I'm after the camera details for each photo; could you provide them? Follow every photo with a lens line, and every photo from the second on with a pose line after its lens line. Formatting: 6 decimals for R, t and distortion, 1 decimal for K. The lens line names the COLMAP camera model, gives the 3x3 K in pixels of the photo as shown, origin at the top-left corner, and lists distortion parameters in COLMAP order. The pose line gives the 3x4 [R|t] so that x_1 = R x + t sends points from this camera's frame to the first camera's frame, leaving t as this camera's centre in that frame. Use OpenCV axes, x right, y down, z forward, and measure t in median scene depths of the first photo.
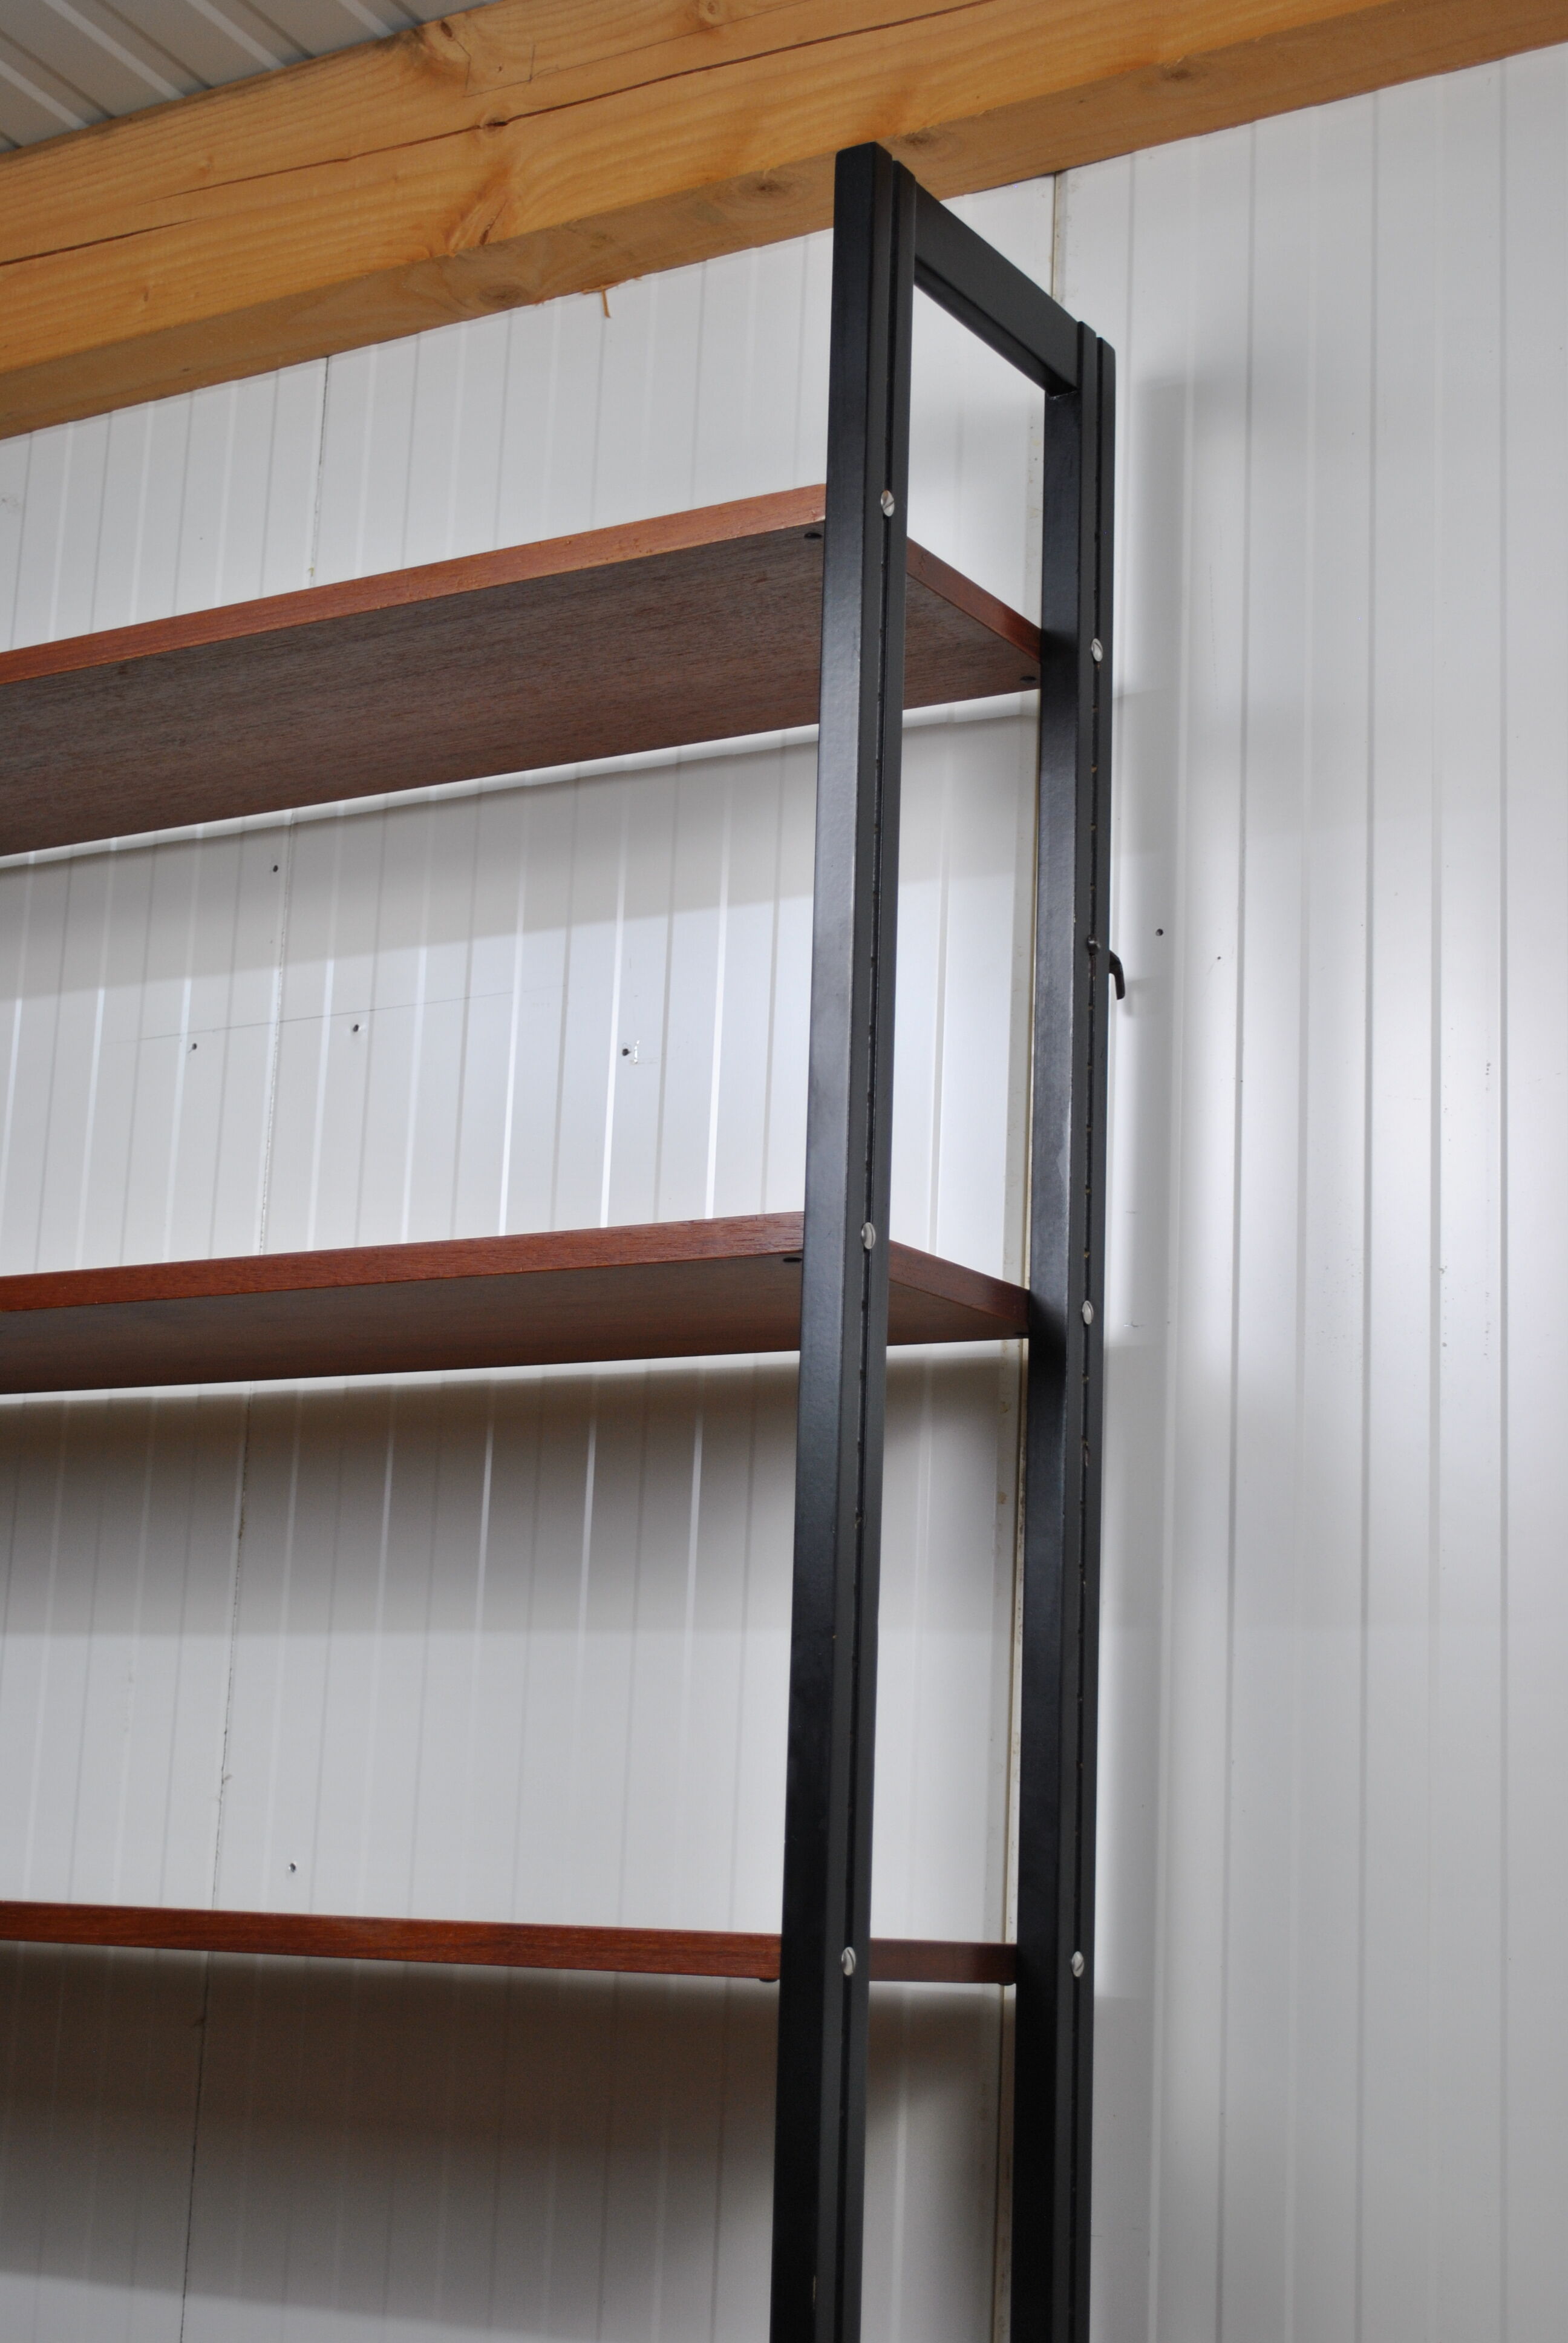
lens RADIAL K [[3682.1, 0, 768.4], [0, 3682.1, 1188.6], [0, 0, 1]] dist [-0.028657, 0.000000]
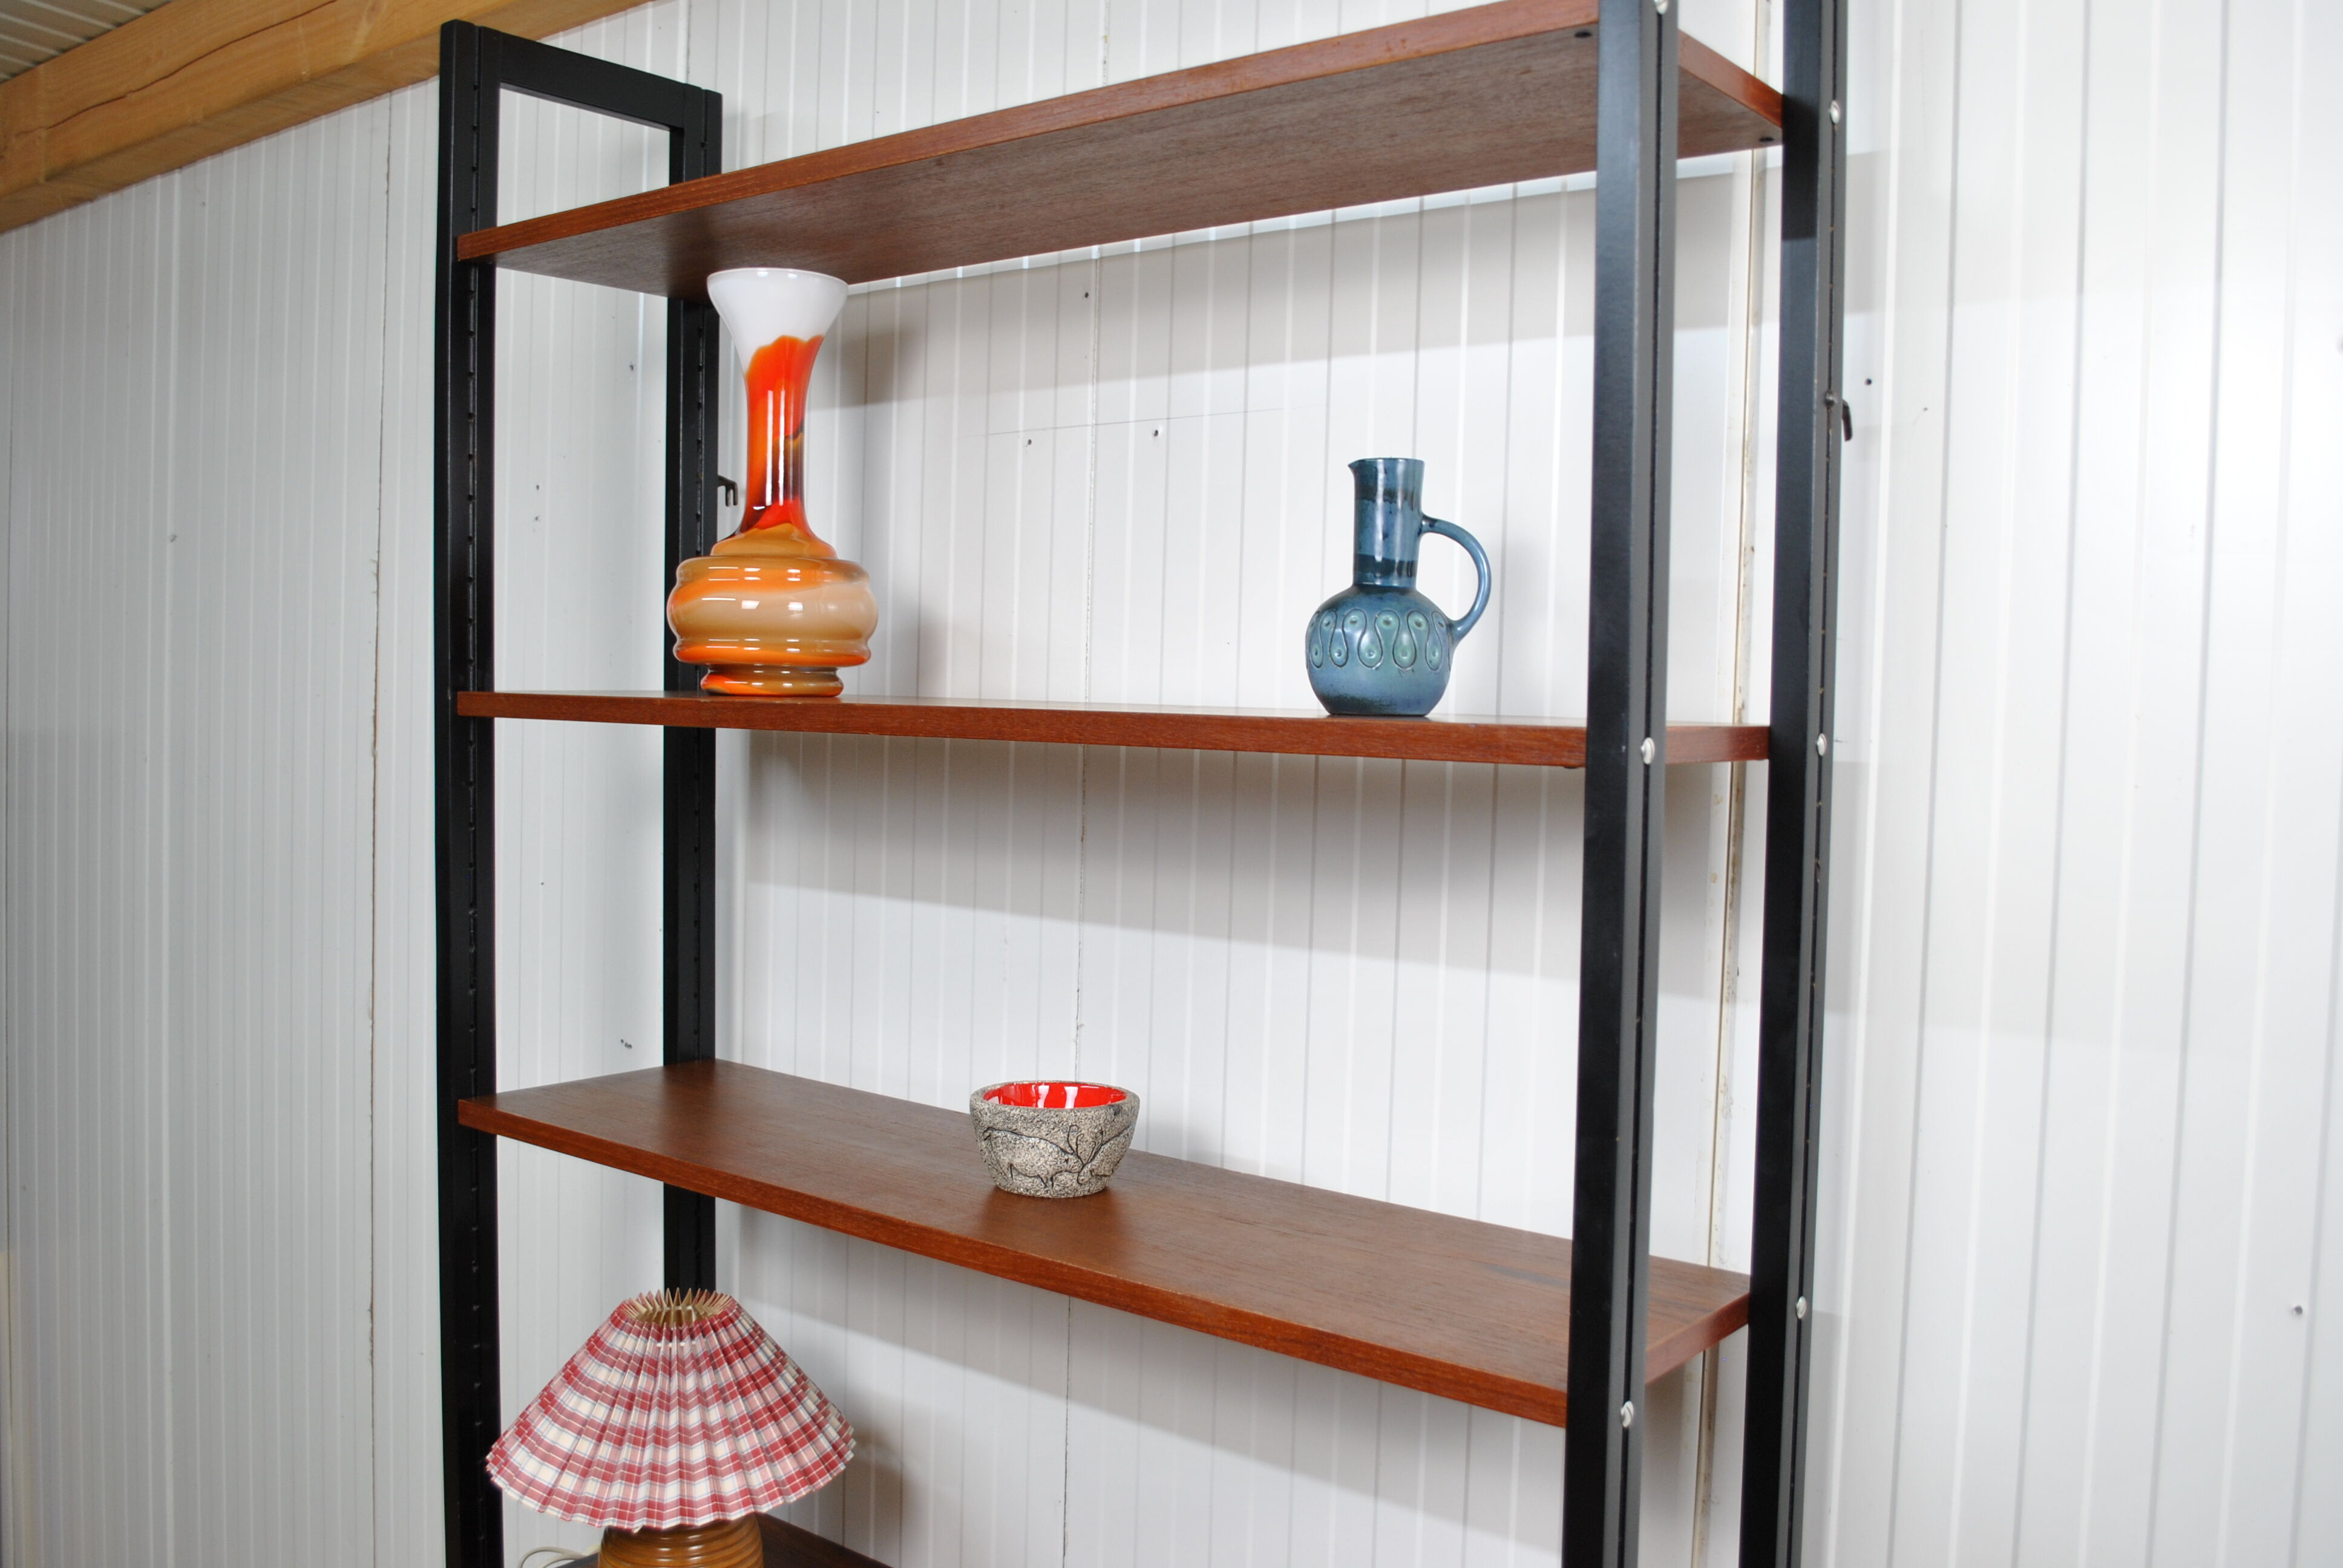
lens RADIAL K [[2057.1, 0, 1148.1], [0, 2057.1, 805.1], [0, 0, 1]] dist [-0.077003, 0.010621]
pose [[0.991733, -0.010613, -0.127880, -0.030707], [0.041494, 0.969556, 0.241330, -0.091361], [0.121426, -0.244641, 0.961980, 0.328546]]
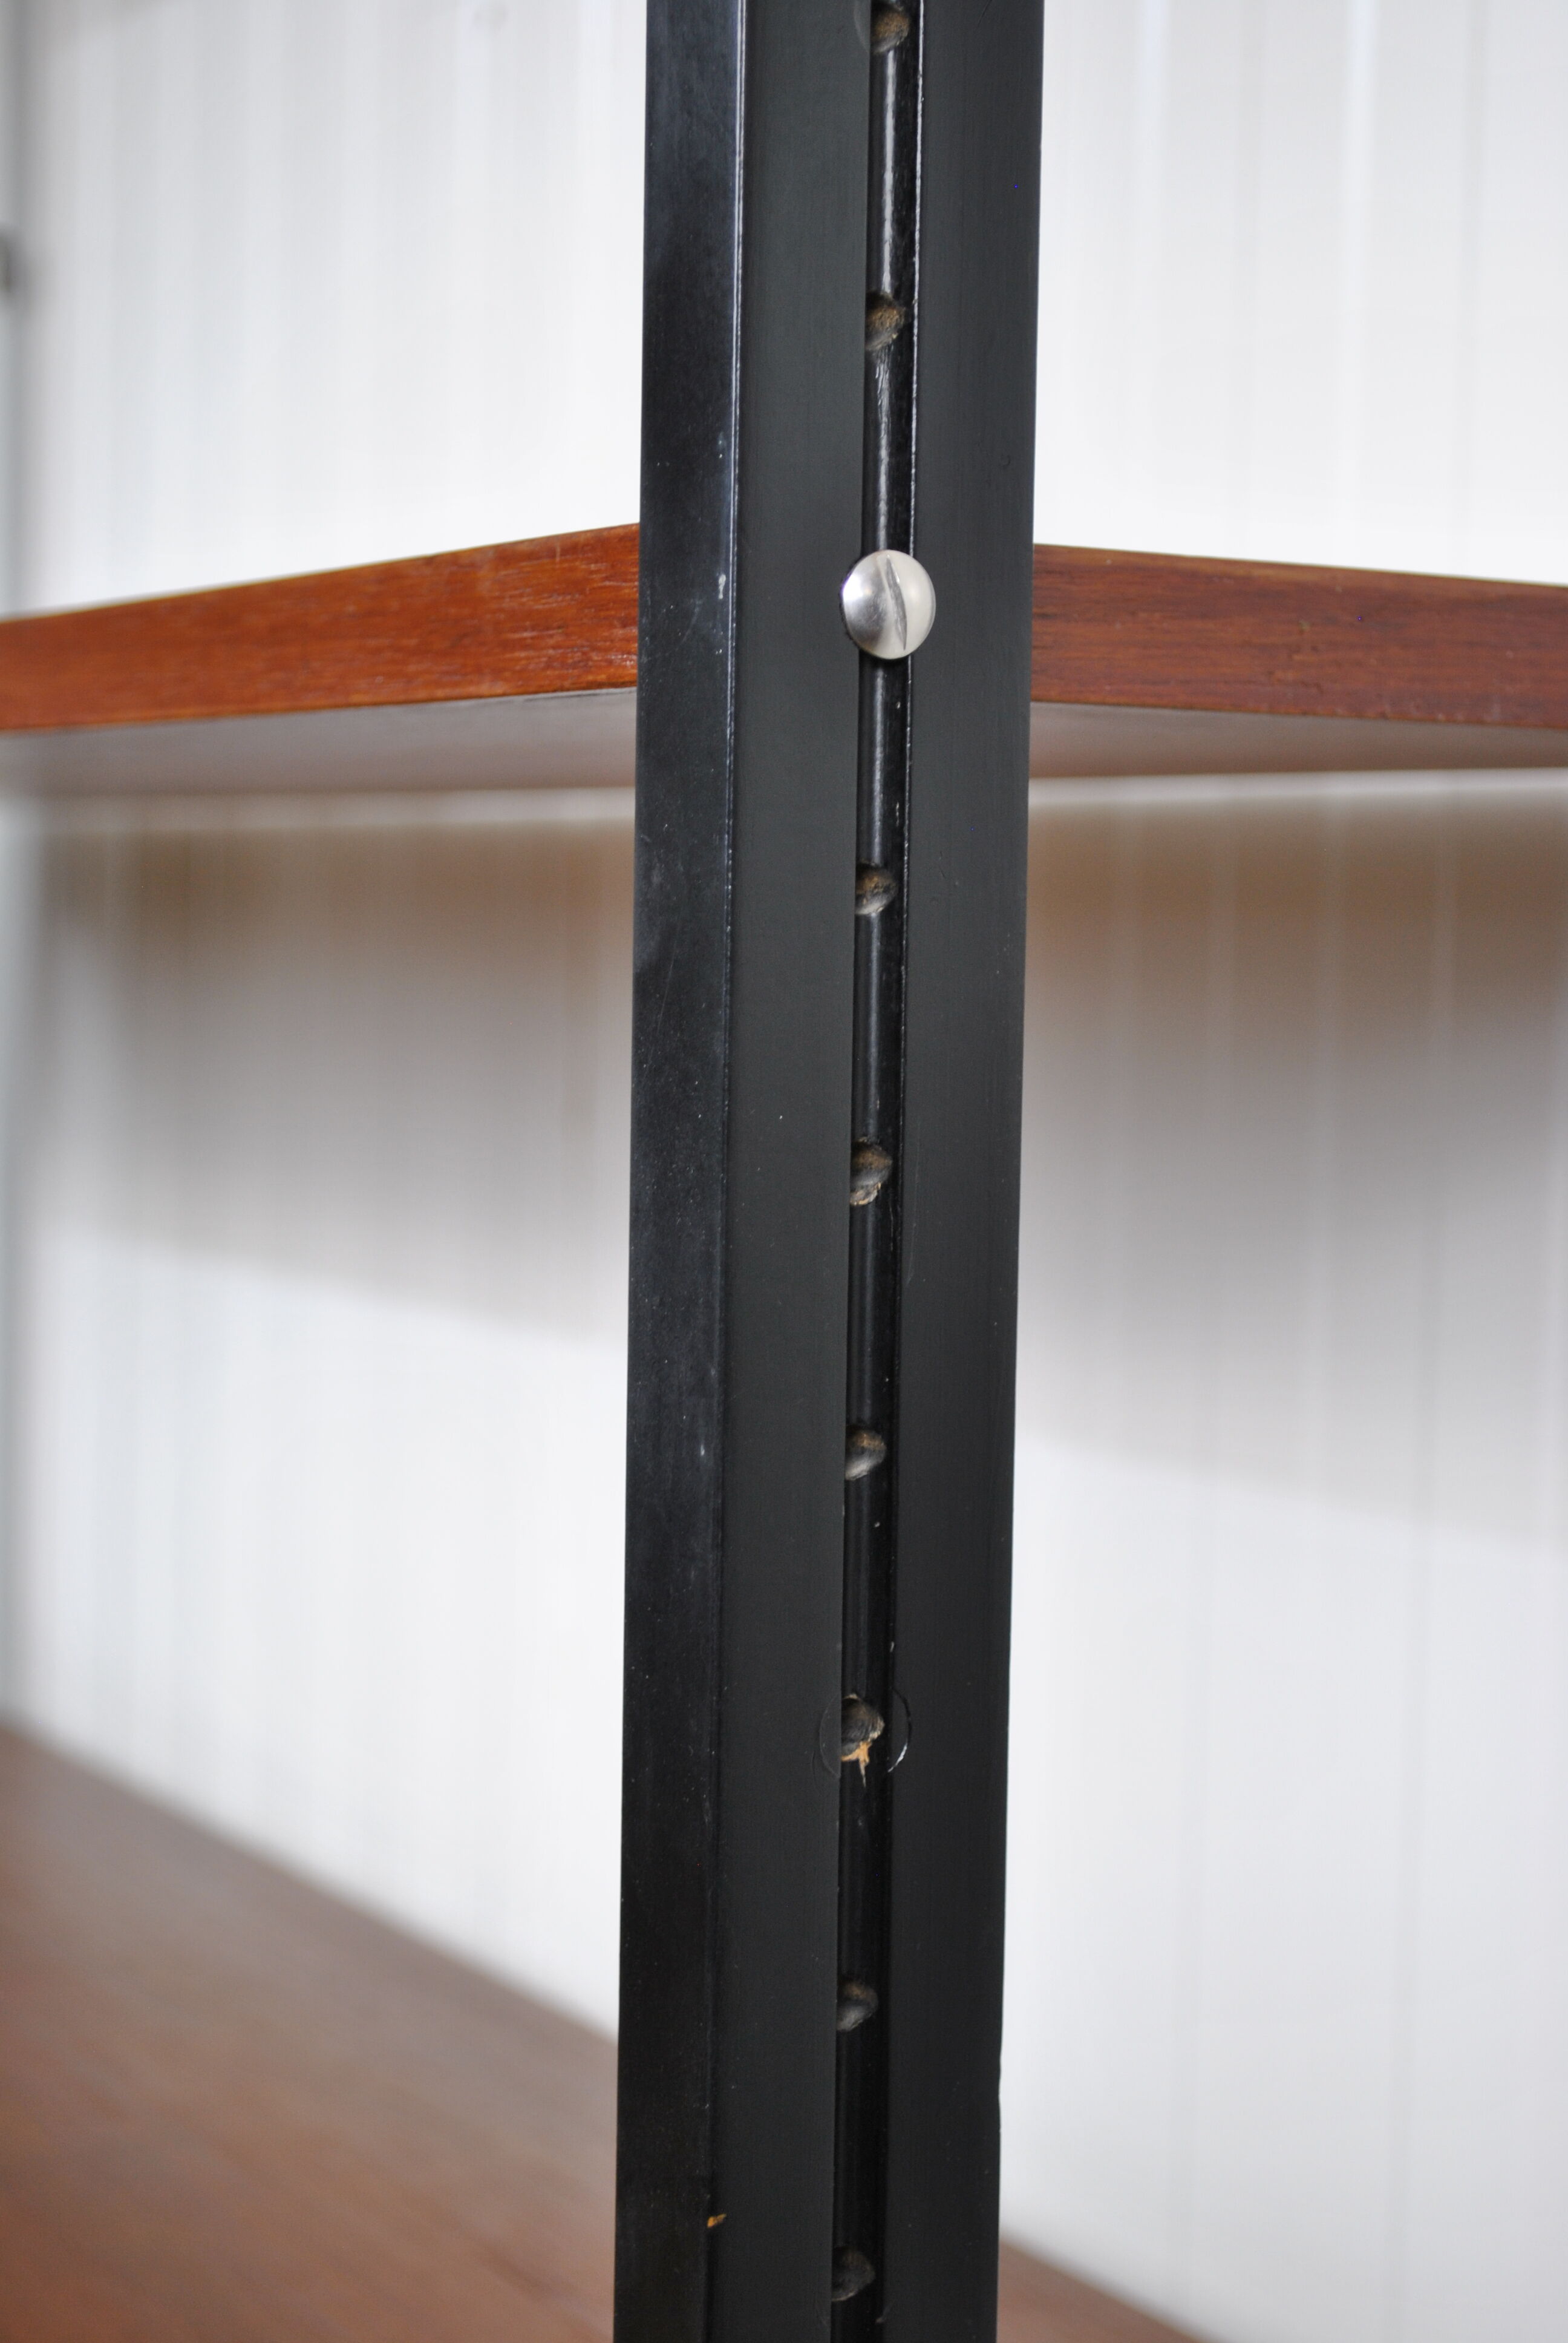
lens RADIAL K [[4057.9, 0, 783.4], [0, 4057.9, 1179.6], [0, 0, 1]] dist [-0.013047, 0.000000]
pose [[0.896249, 0.003610, -0.443537, 0.109377], [0.105766, 0.969383, 0.221608, -0.008532], [0.430758, -0.245527, 0.868427, 0.585050]]
